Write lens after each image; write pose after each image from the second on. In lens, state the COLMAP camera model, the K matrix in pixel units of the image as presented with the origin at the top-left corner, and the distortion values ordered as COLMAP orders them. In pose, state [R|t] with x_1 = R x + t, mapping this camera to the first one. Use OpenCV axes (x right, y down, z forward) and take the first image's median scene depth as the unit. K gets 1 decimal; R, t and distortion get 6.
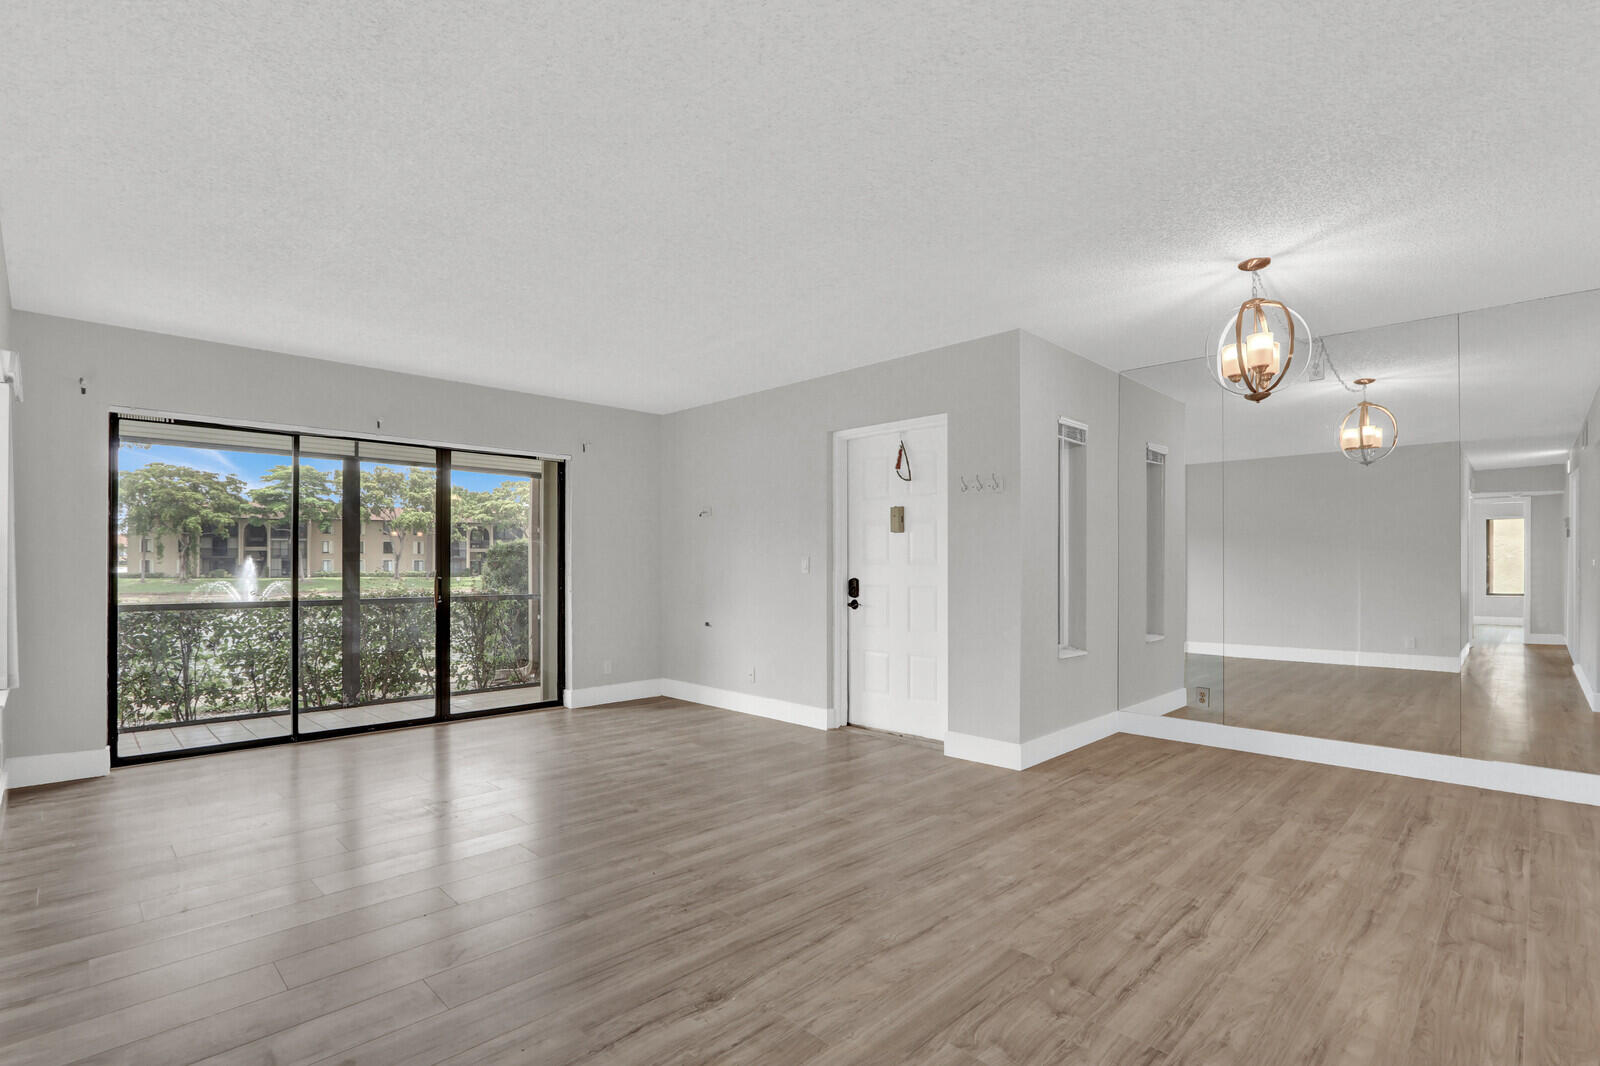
lens RADIAL K [[755.1, 0, 798.5], [0, 755.1, 562.5], [0, 0, 1]] dist [-0.012185, -0.000190]
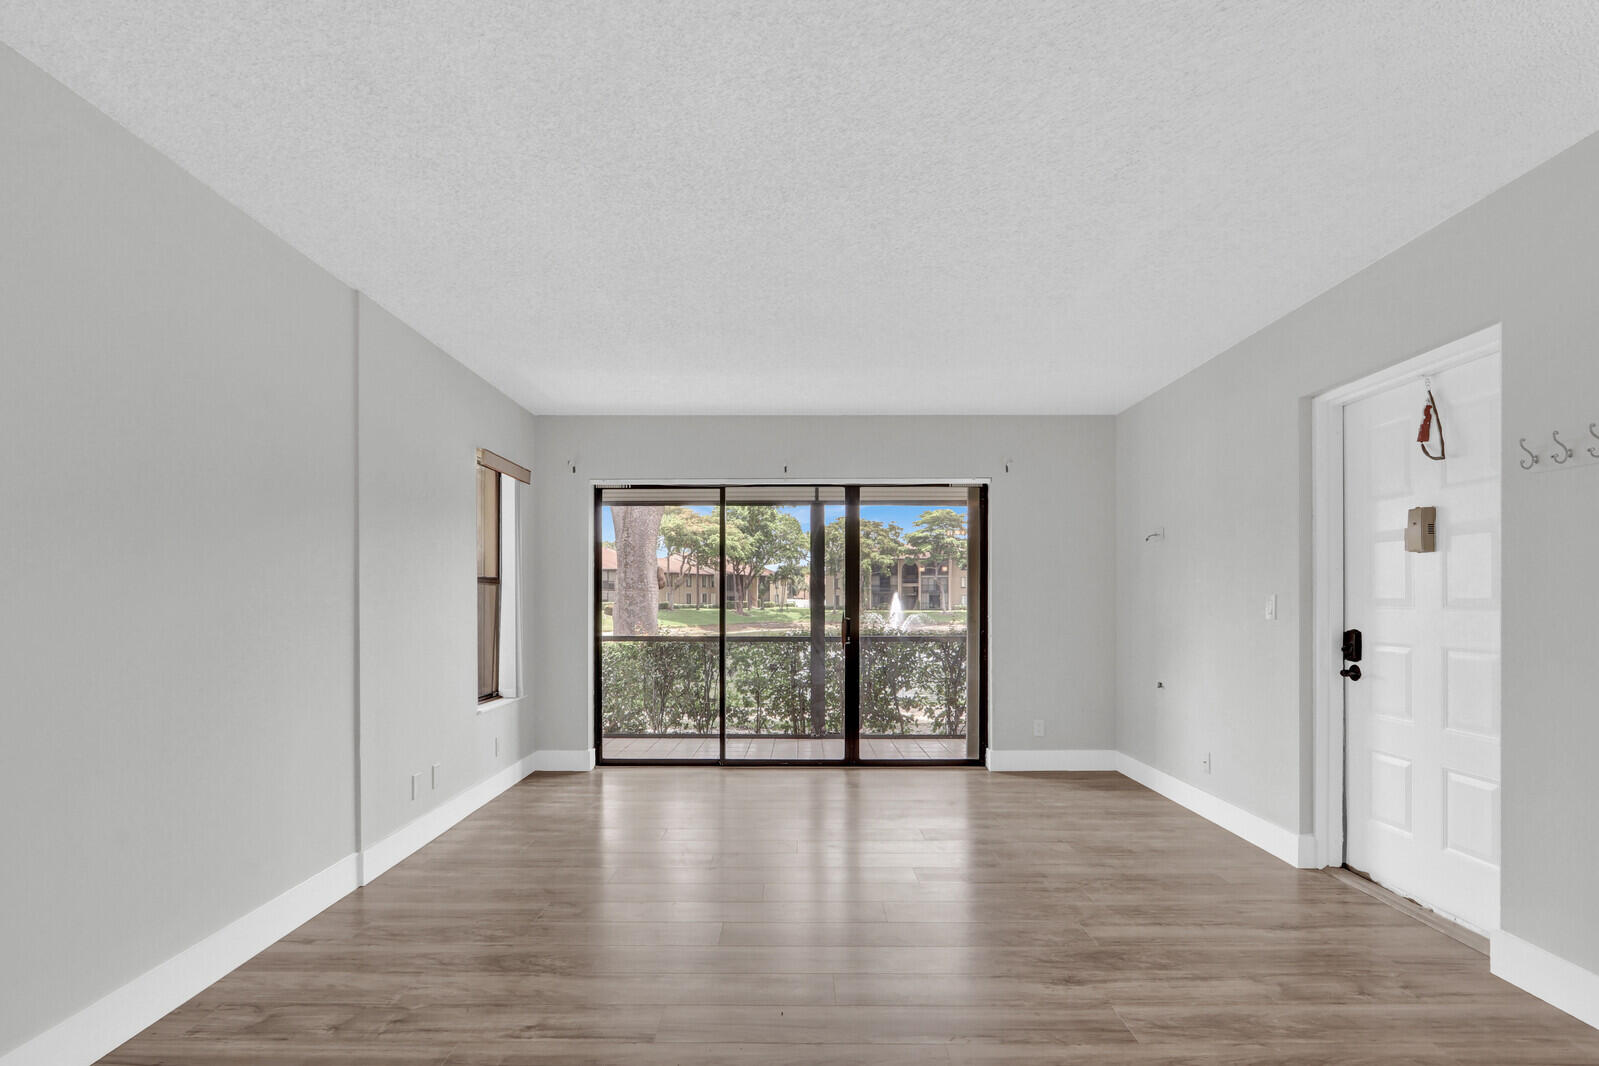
lens RADIAL K [[791.5, 0, 790.3], [0, 791.5, 600.0], [0, 0, 1]] dist [-0.014015, 0.000977]
pose [[0.701452, -0.000396, -0.712717, 0.240295], [0.004256, 0.999984, 0.003633, -0.008496], [0.712704, -0.005581, 0.701443, 0.269823]]
